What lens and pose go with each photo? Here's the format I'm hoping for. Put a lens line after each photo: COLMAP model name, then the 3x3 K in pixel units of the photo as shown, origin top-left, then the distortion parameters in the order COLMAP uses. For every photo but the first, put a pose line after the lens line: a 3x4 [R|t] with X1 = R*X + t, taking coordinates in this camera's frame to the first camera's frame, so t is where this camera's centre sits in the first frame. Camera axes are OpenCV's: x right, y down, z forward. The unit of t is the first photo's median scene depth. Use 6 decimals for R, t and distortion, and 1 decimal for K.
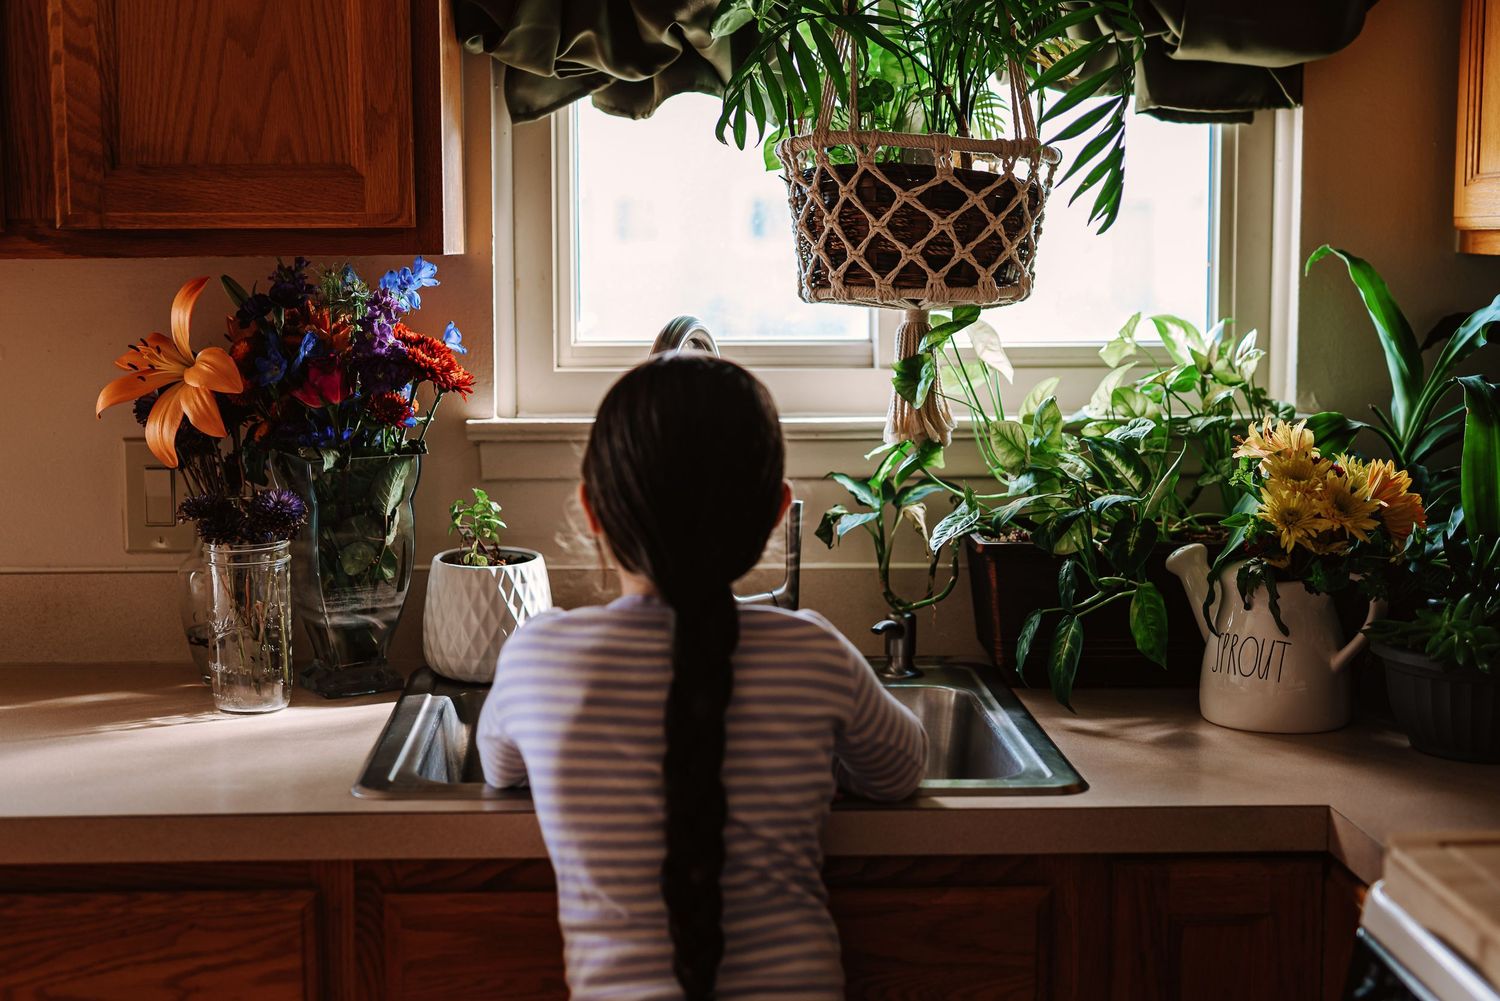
lens RADIAL K [[2134.2, 0, 778.5], [0, 2134.2, 497.6], [0, 0, 1]] dist [0.006611, -0.013917]
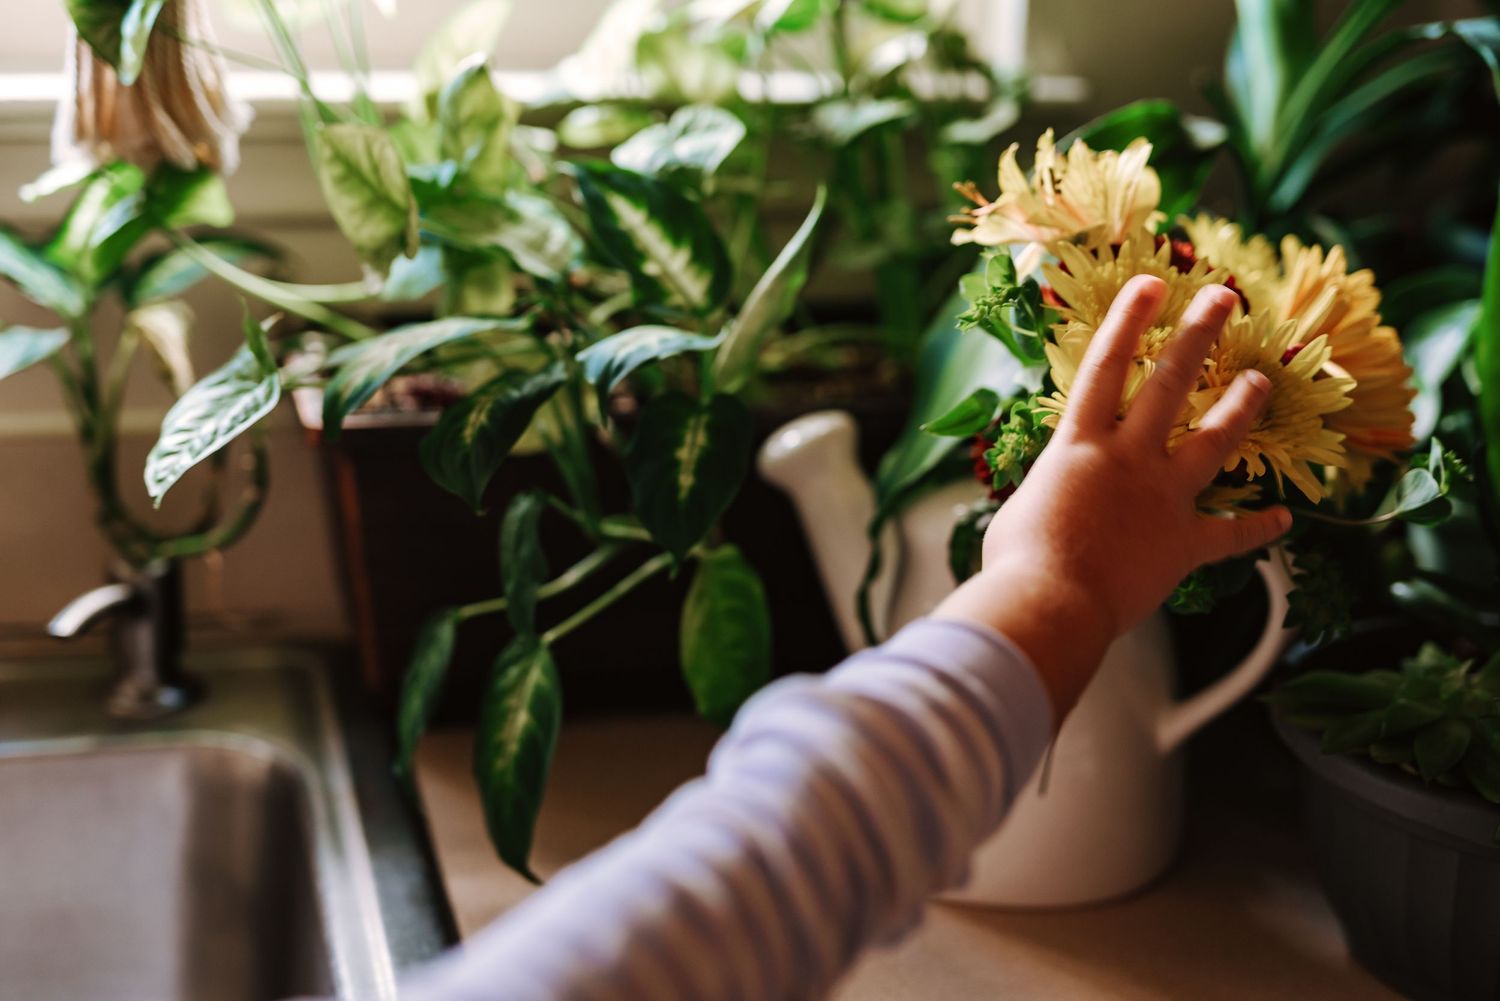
lens RADIAL K [[2166.8, 0, 748.4], [0, 2166.8, 504.1], [0, 0, 1]] dist [-0.024669, -0.032876]
pose [[0.976801, -0.030822, 0.211920, 0.090002], [-0.012239, 0.979937, 0.198934, -0.046532], [-0.213800, -0.196912, 0.956826, 0.599933]]
